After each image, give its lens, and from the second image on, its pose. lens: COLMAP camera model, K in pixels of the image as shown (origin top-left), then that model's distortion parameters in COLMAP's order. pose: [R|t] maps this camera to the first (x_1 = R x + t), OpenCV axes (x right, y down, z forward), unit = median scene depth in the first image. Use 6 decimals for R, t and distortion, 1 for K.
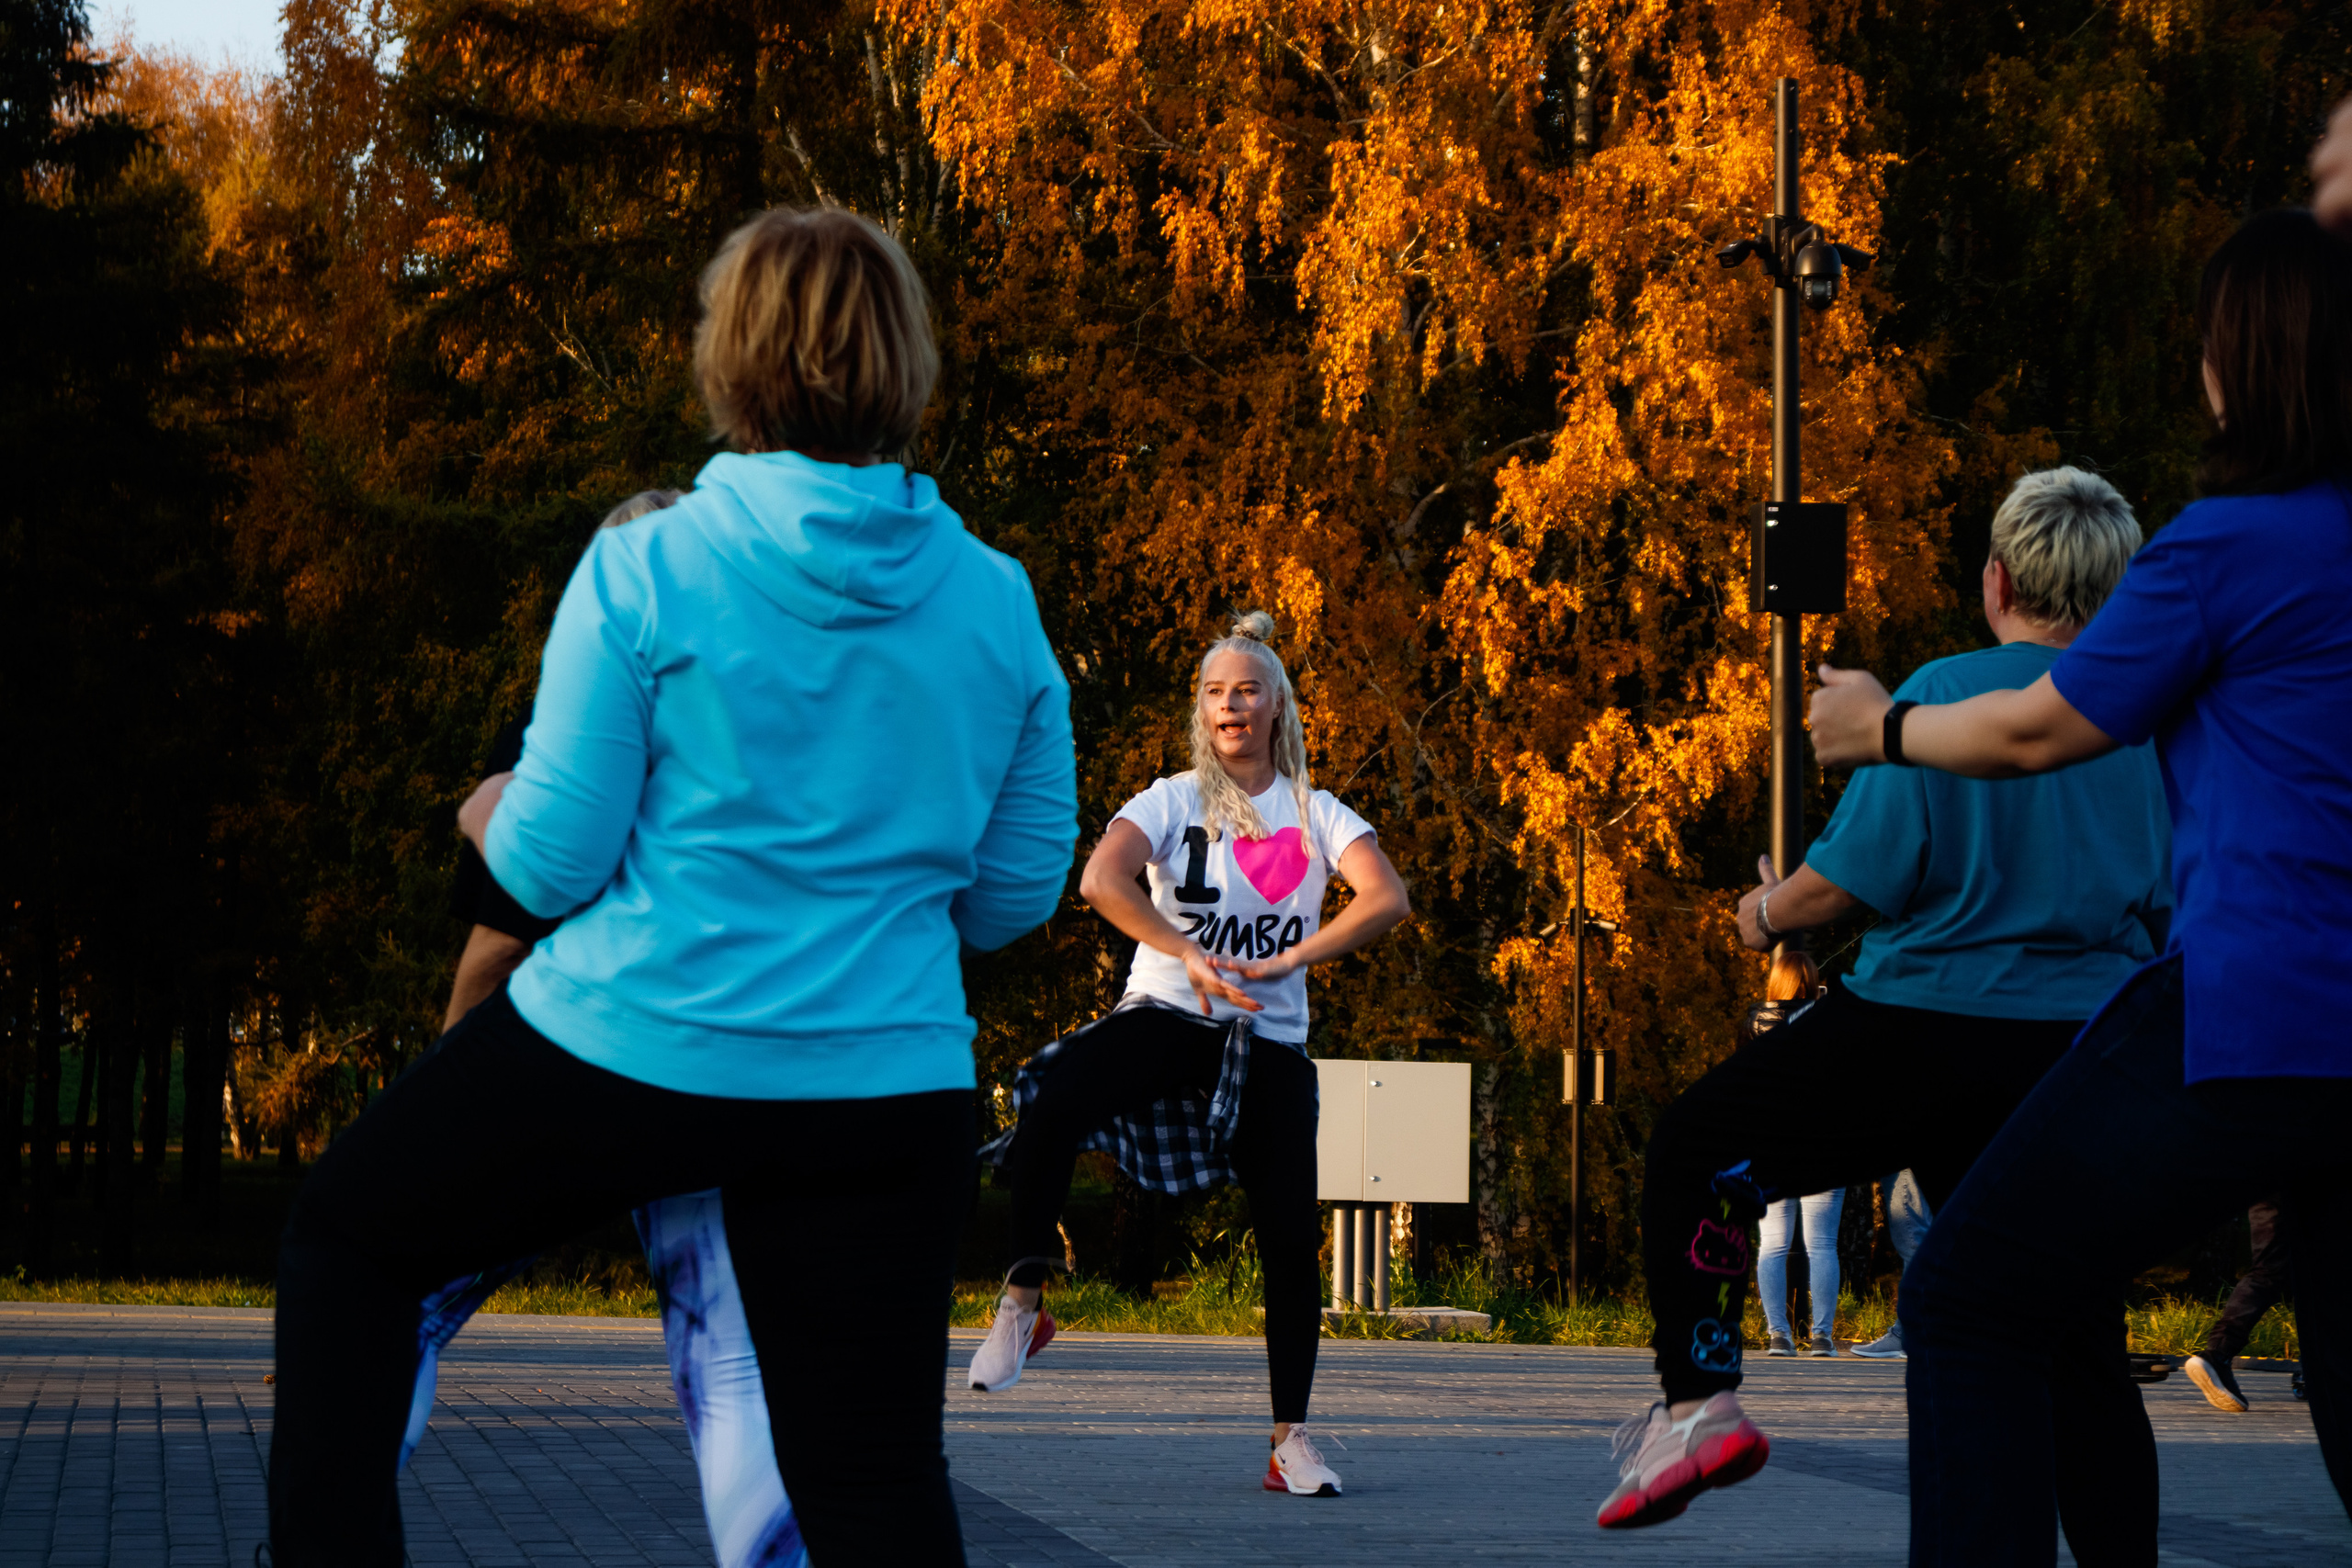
lens RADIAL K [[6187.0, 0, 1176.5], [0, 6187.0, 783.9], [0, 0, 1]] dist [0.260119, 0.209057]
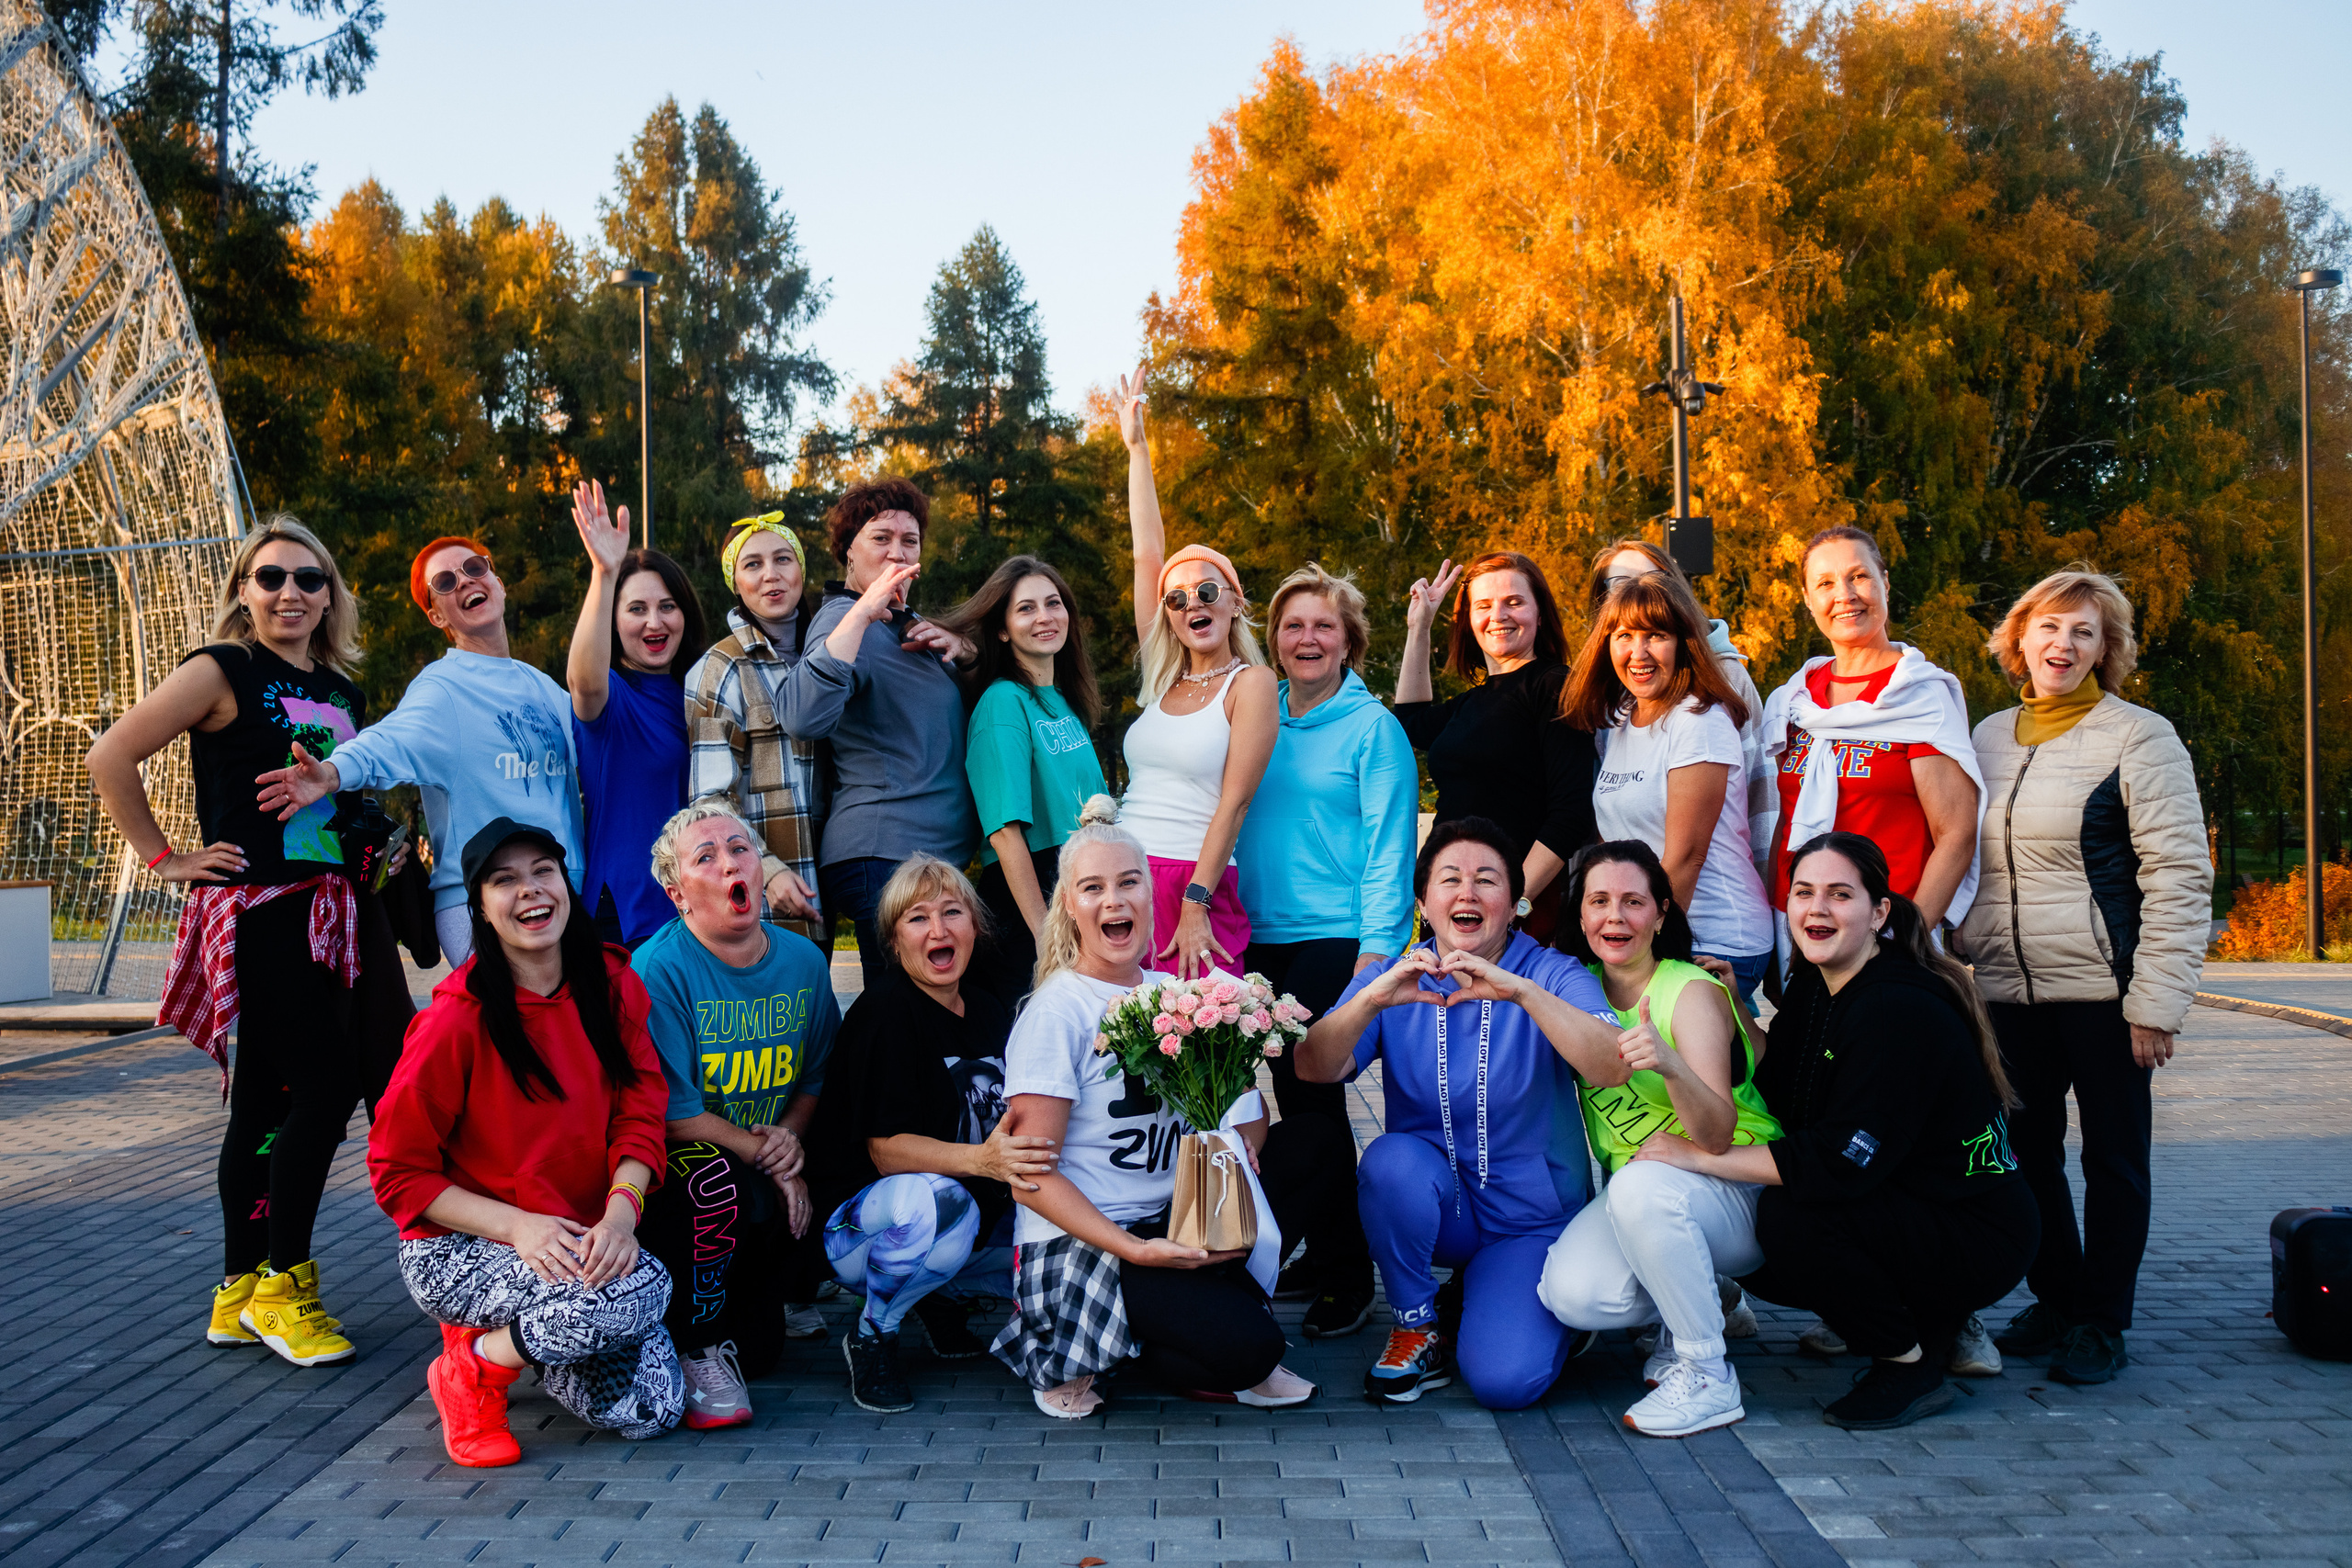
lens RADIAL K [[2250.6, 0, 1182.5], [0, 2250.6, 789.9], [0, 0, 1]] dist [-0.028748, 0.017604]
pose [[0.978324, -0.027075, -0.205305, 0.052985], [0.037102, 0.998291, 0.045148, 0.000394], [0.203731, -0.051787, 0.977656, 0.175990]]
